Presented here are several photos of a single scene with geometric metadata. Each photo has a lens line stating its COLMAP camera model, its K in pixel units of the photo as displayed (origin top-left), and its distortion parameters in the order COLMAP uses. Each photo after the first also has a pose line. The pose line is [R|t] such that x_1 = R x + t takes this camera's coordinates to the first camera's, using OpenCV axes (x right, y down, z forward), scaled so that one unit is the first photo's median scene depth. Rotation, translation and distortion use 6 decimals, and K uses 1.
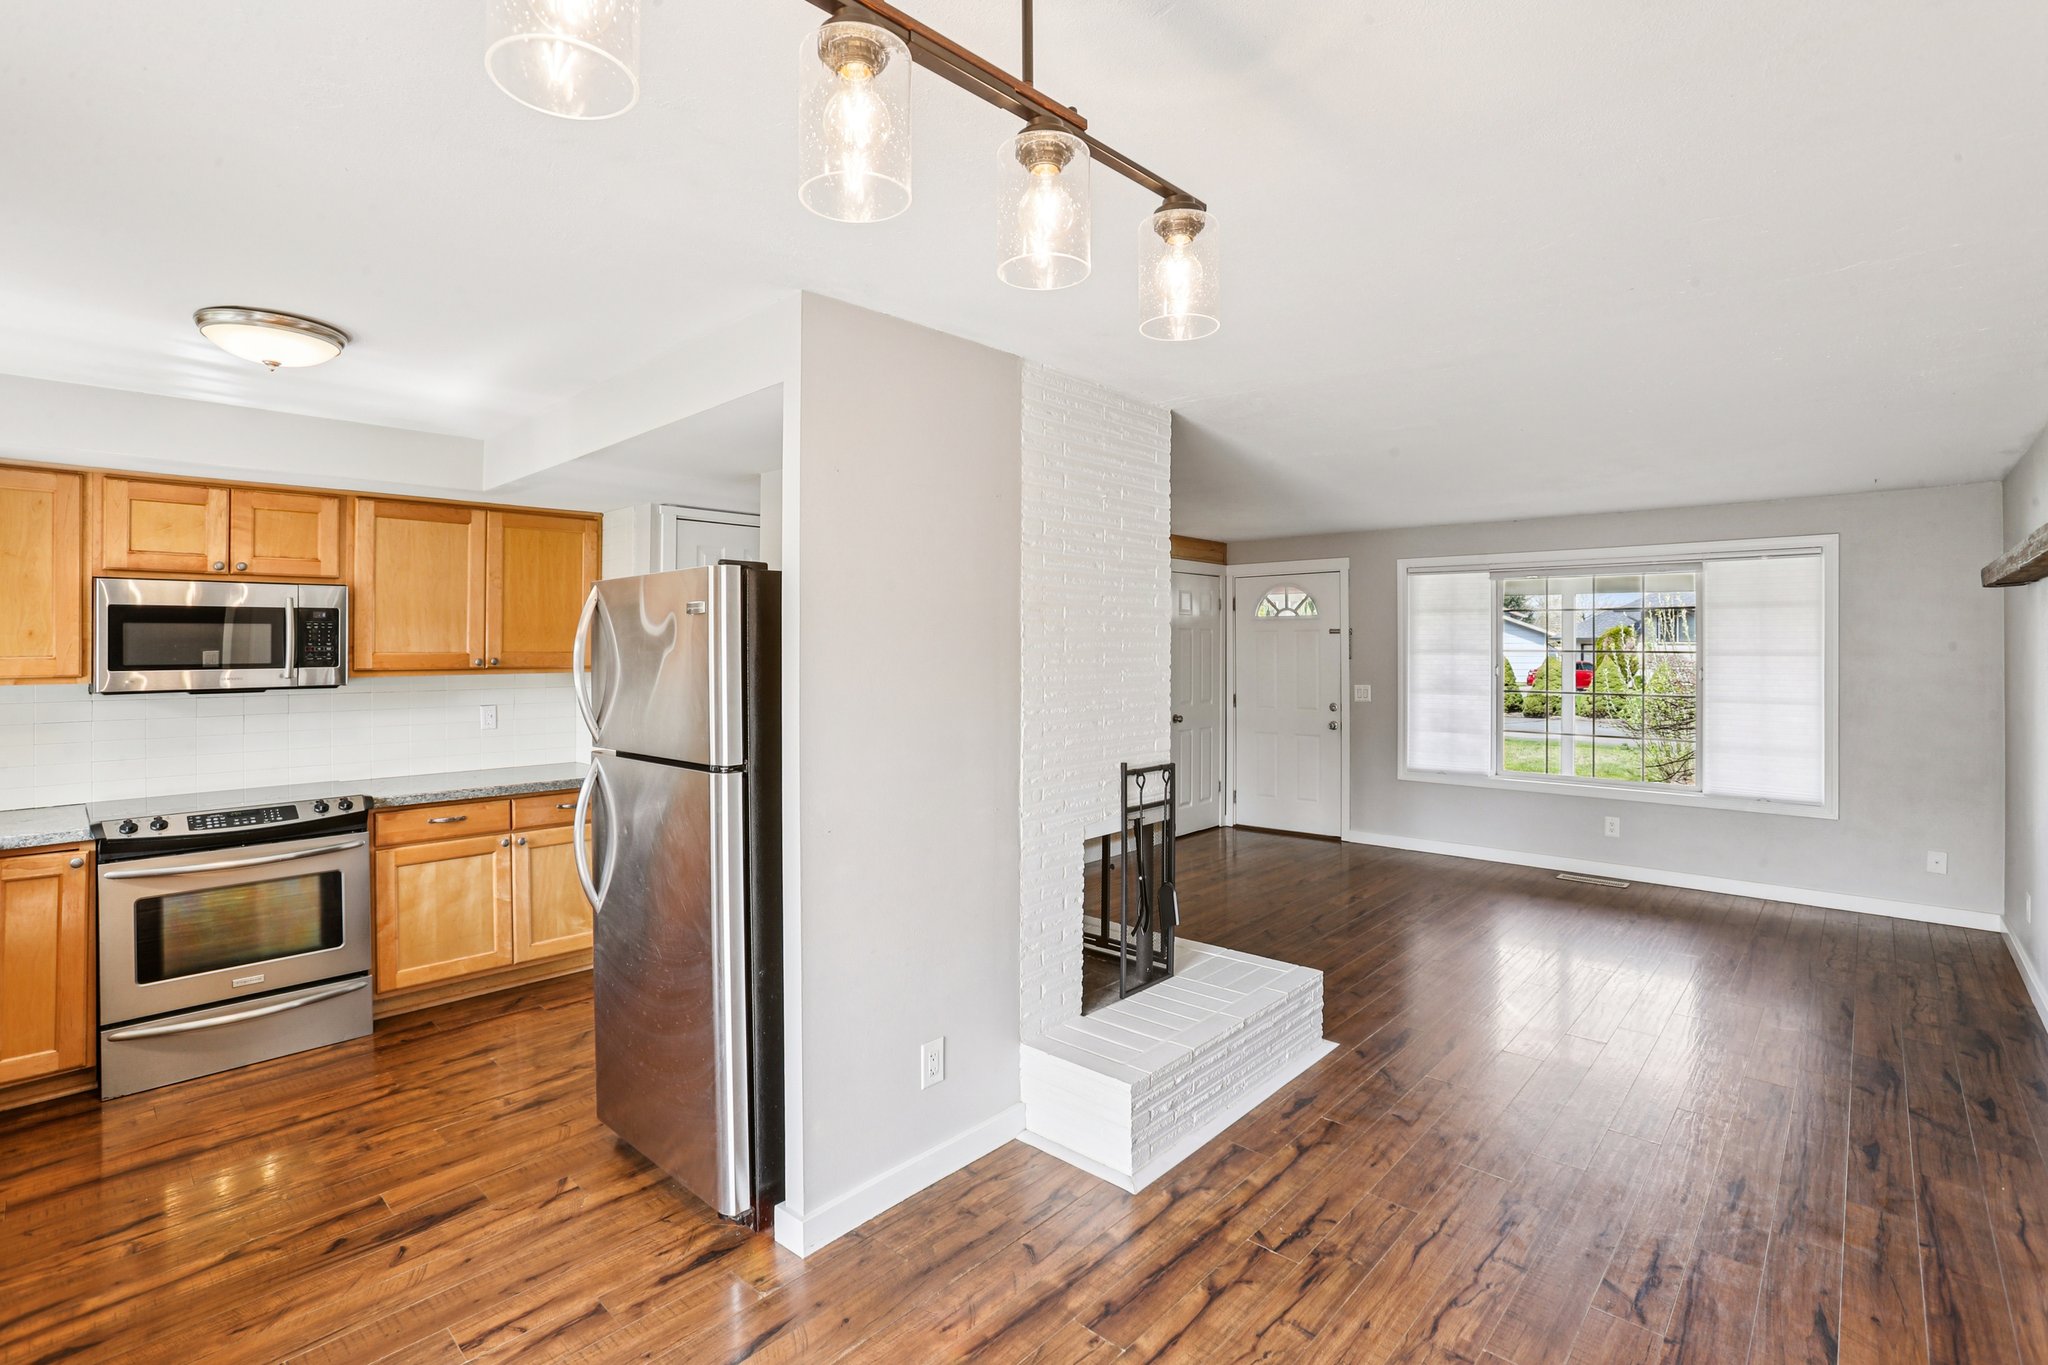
lens RADIAL K [[981.3, 0, 1023.7], [0, 981.3, 631.2], [0, 0, 1]] dist [-0.061738, 0.031244]
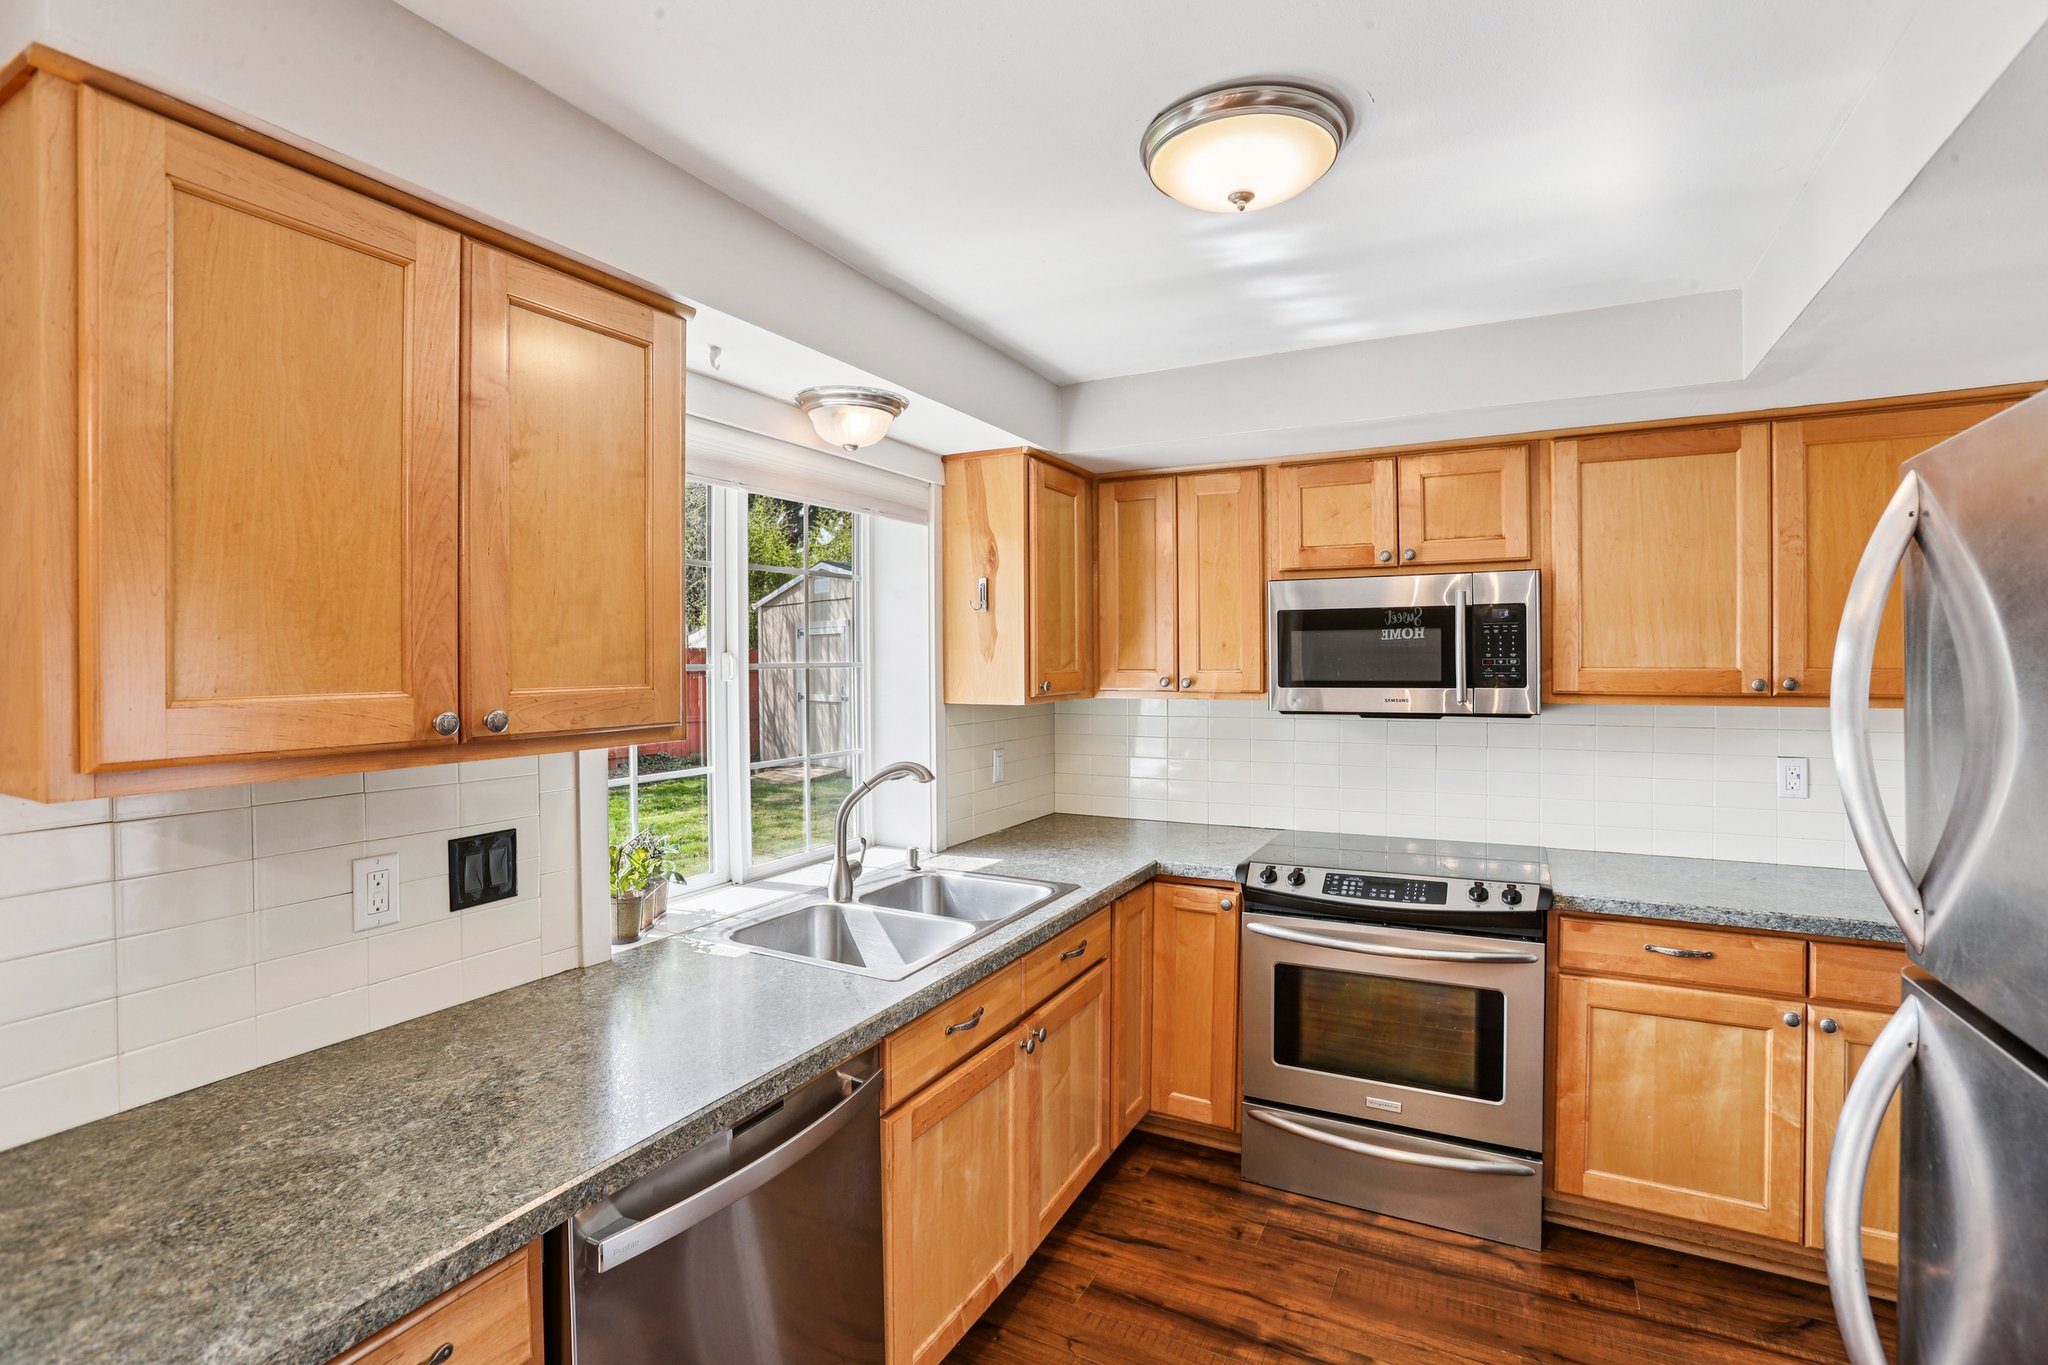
lens RADIAL K [[940.9, 0, 1016.4], [0, 940.9, 666.8], [0, 0, 1]] dist [-0.080392, 0.034874]
pose [[0.256973, 0.005638, -0.966402, -0.168315], [0.016288, 0.999816, 0.010164, 0.009089], [0.966281, -0.018352, 0.256834, 0.470915]]
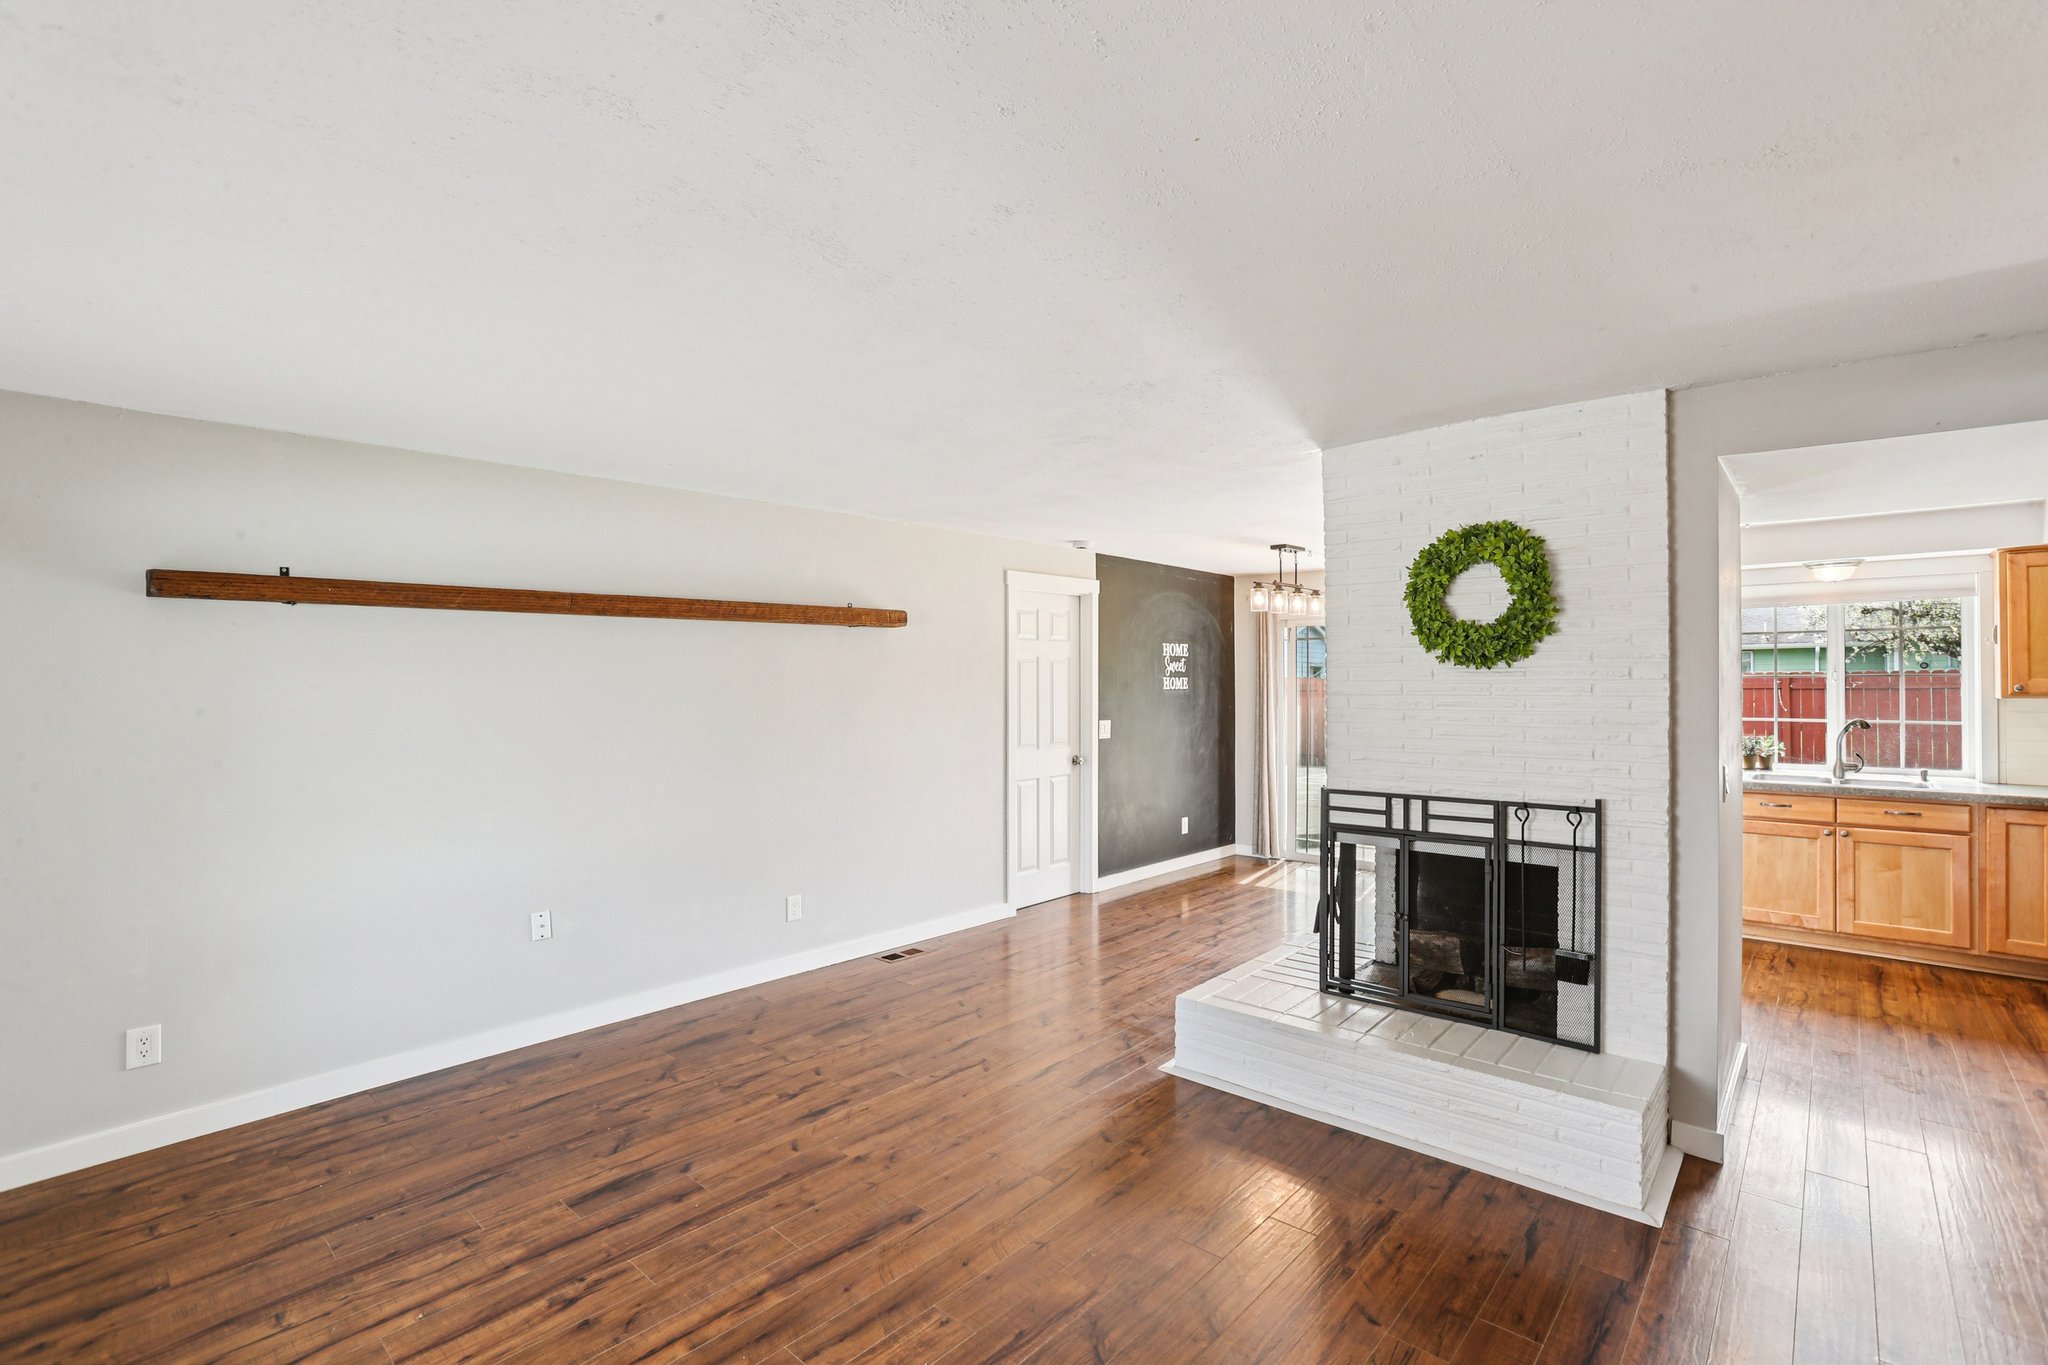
lens RADIAL K [[932.0, 0, 1019.1], [0, 932.0, 682.3], [0, 0, 1]] dist [-0.063948, 0.025238]
pose [[-0.999994, 0.001766, 0.002865, 0.540418], [0.001745, 0.999971, -0.007436, 0.032512], [-0.002878, -0.007431, -0.999968, 2.272601]]
